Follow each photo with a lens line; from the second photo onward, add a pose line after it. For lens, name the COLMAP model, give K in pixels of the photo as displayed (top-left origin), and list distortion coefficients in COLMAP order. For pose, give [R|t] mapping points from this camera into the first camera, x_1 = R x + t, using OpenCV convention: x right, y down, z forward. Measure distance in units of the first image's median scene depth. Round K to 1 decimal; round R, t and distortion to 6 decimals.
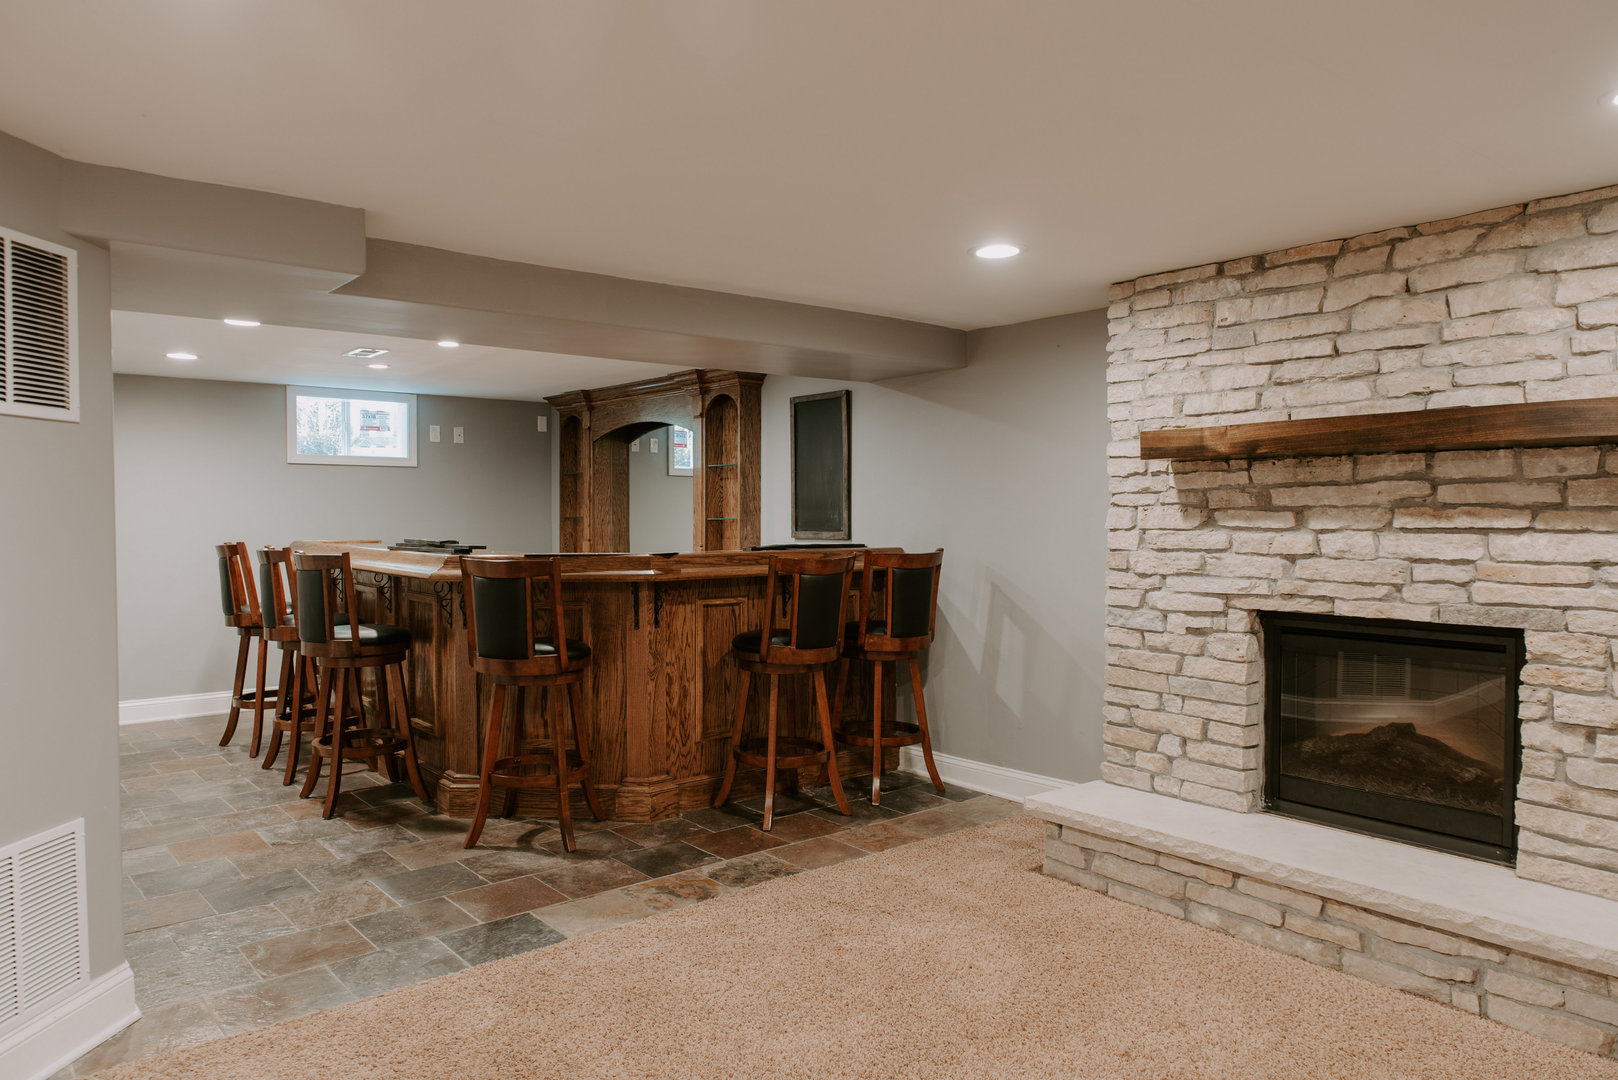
lens RADIAL K [[1086.4, 0, 805.4], [0, 1086.4, 544.0], [0, 0, 1]] dist [-0.000335, 0.000176]
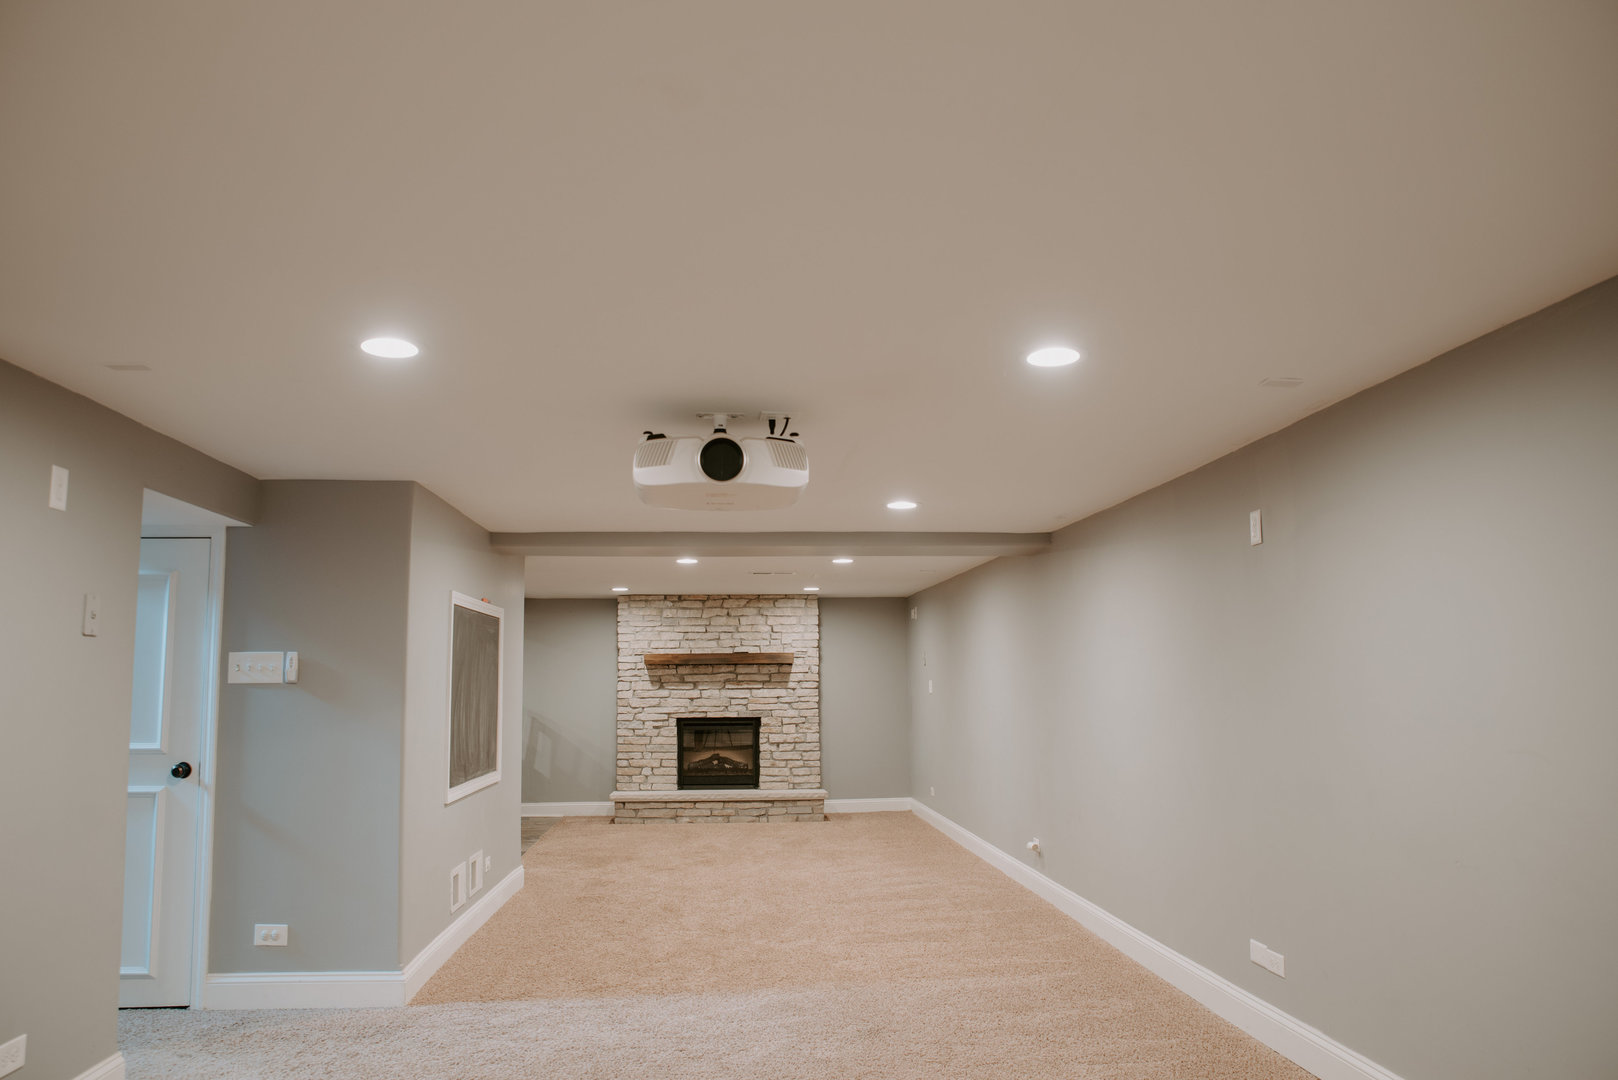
lens RADIAL K [[1185.5, 0, 842.3], [0, 1185.5, 538.9], [0, 0, 1]] dist [-0.089107, 0.004912]
pose [[0.547614, 0.096327, 0.831168, -1.891592], [0.032047, 0.990208, -0.135873, 0.029007], [-0.836117, 0.101042, 0.539165, -1.036693]]
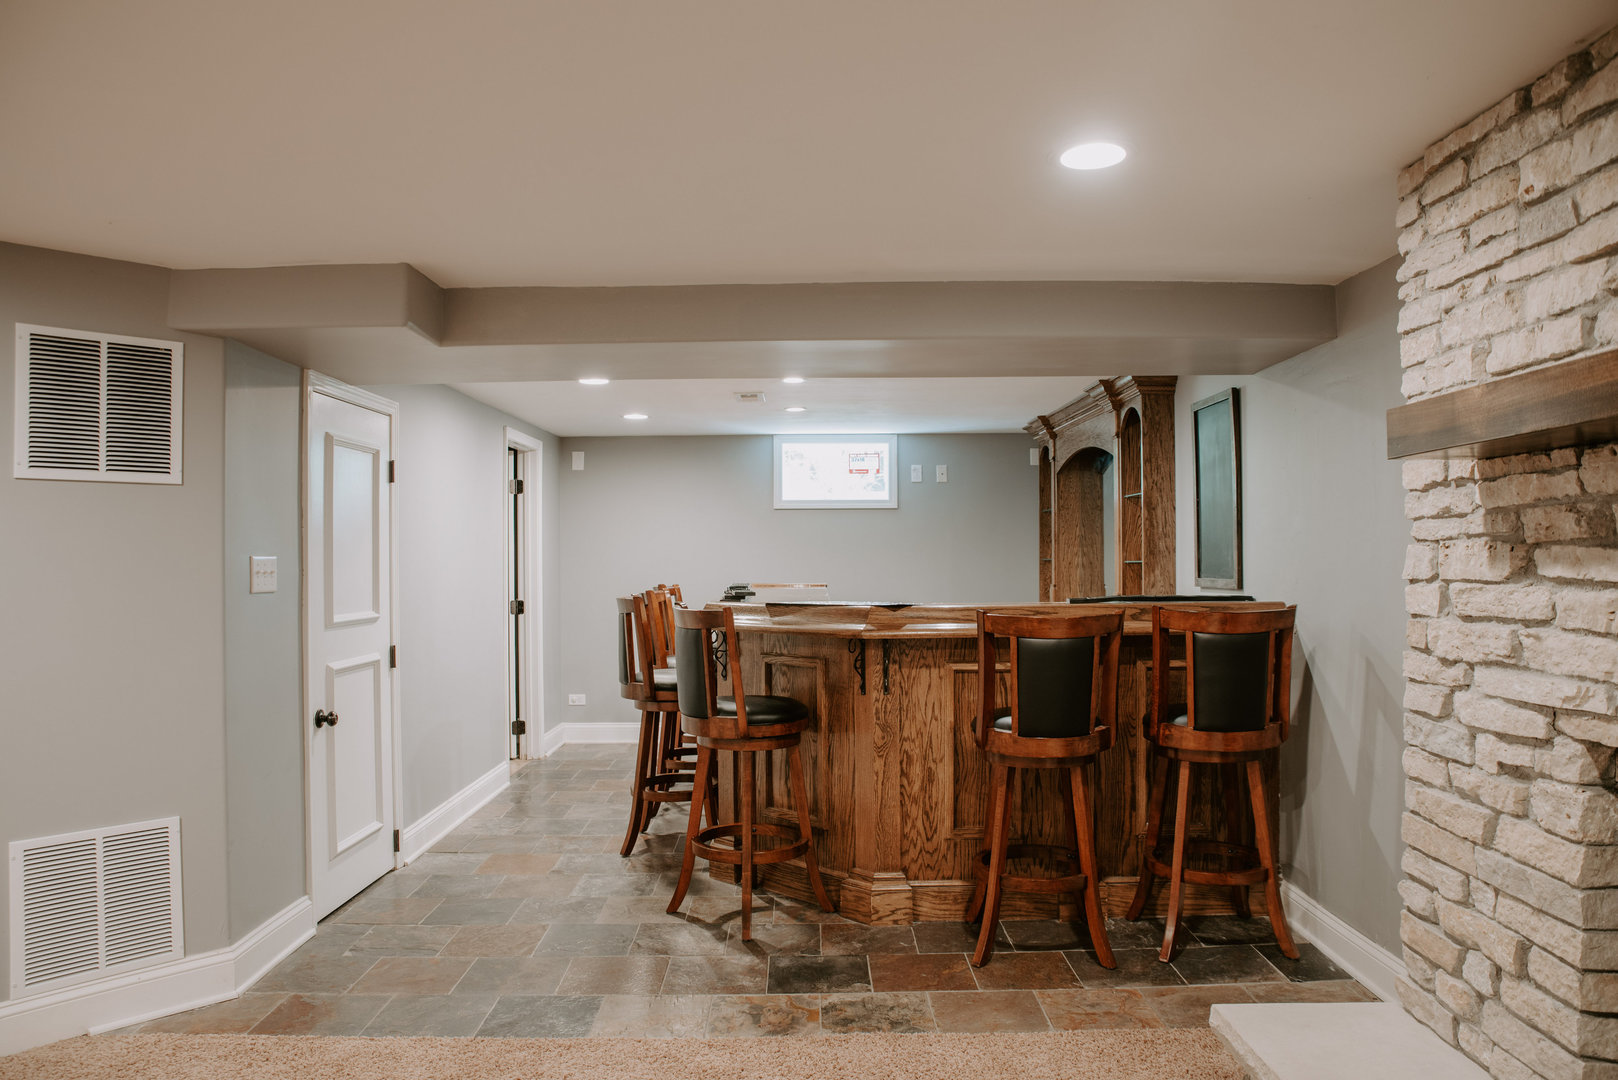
lens RADIAL K [[1113.7, 0, 809.0], [0, 1113.7, 540.0], [0, 0, 1]] dist [-0.144523, 0.107787]
pose [[0.769653, -0.014407, -0.638300, 0.427744], [-0.011151, 0.999290, -0.036000, -0.011249], [0.638365, 0.034825, 0.768946, 0.365823]]
